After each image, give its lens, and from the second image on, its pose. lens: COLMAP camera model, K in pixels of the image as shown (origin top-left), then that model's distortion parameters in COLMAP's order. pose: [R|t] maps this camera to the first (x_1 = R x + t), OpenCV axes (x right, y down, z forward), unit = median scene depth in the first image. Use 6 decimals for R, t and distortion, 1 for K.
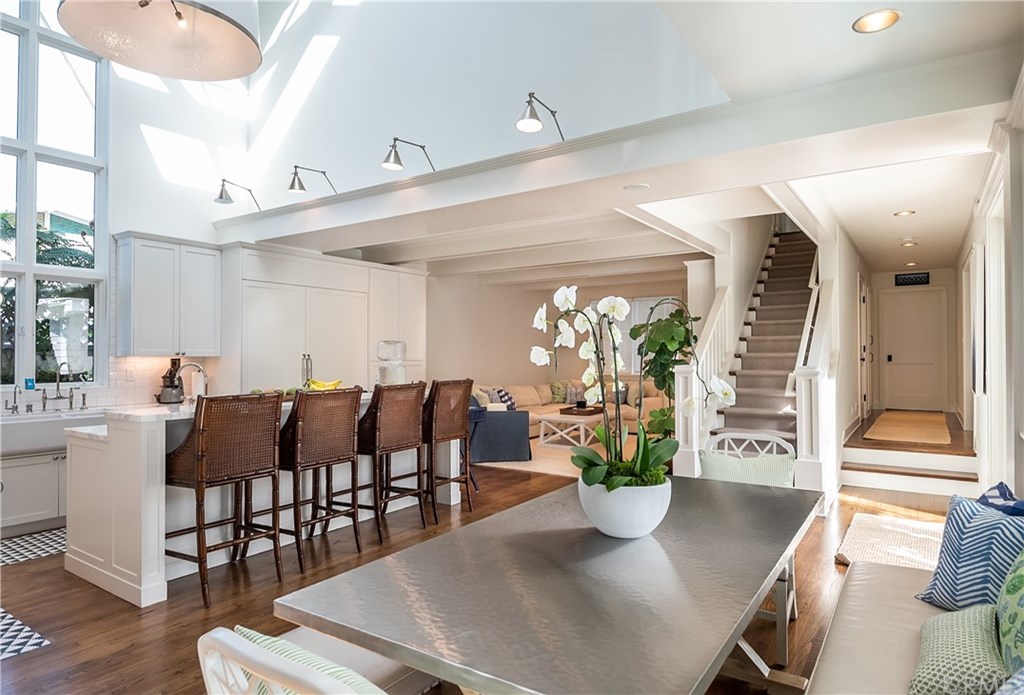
lens RADIAL K [[605.8, 0, 514.8], [0, 605.8, 350.2], [0, 0, 1]] dist [0.005298, 0.000126]
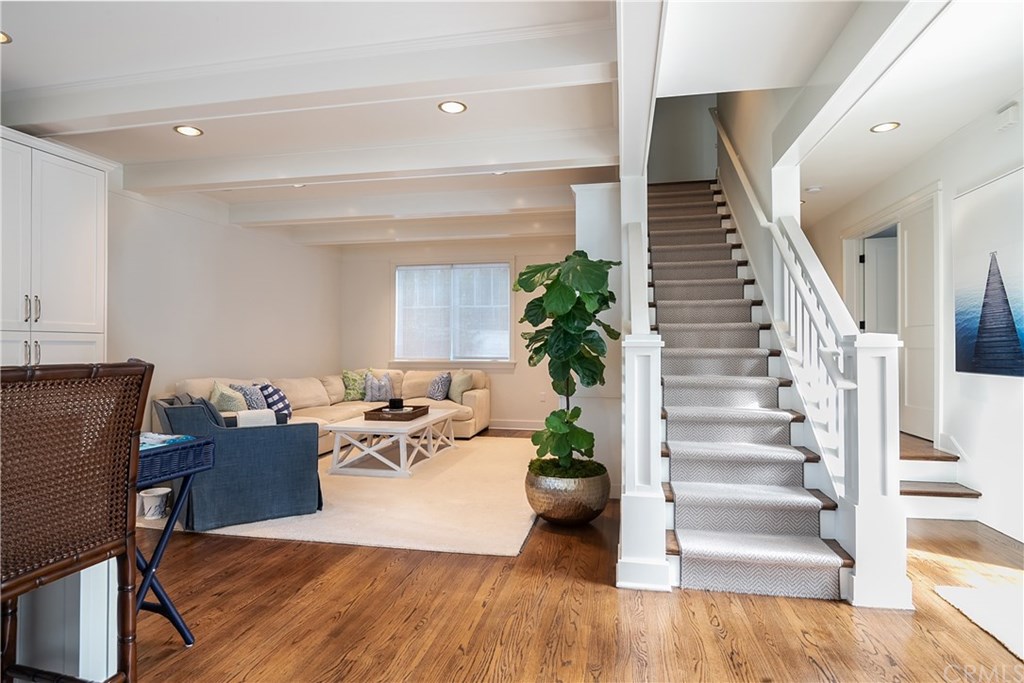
lens RADIAL K [[535.4, 0, 517.3], [0, 535.4, 341.4], [0, 0, 1]] dist [-0.000471, -0.008344]
pose [[0.919838, 0.006896, 0.392237, -0.001781], [-0.004982, 0.999970, -0.005896, 0.023614], [-0.392266, 0.003469, 0.919845, 0.417582]]
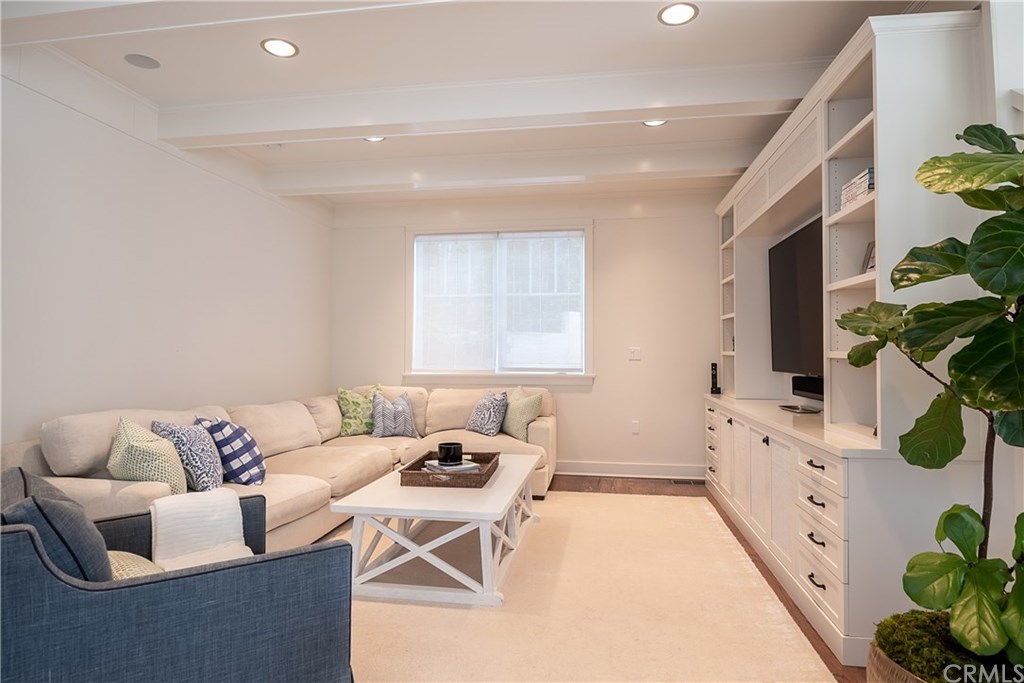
lens RADIAL K [[580.5, 0, 520.3], [0, 580.5, 341.0], [0, 0, 1]] dist [-0.006087, -0.003382]
pose [[0.903050, 0.012667, 0.429348, -0.011975], [-0.006427, 0.999852, -0.015981, 0.024755], [-0.429487, 0.011672, 0.902998, 0.682988]]
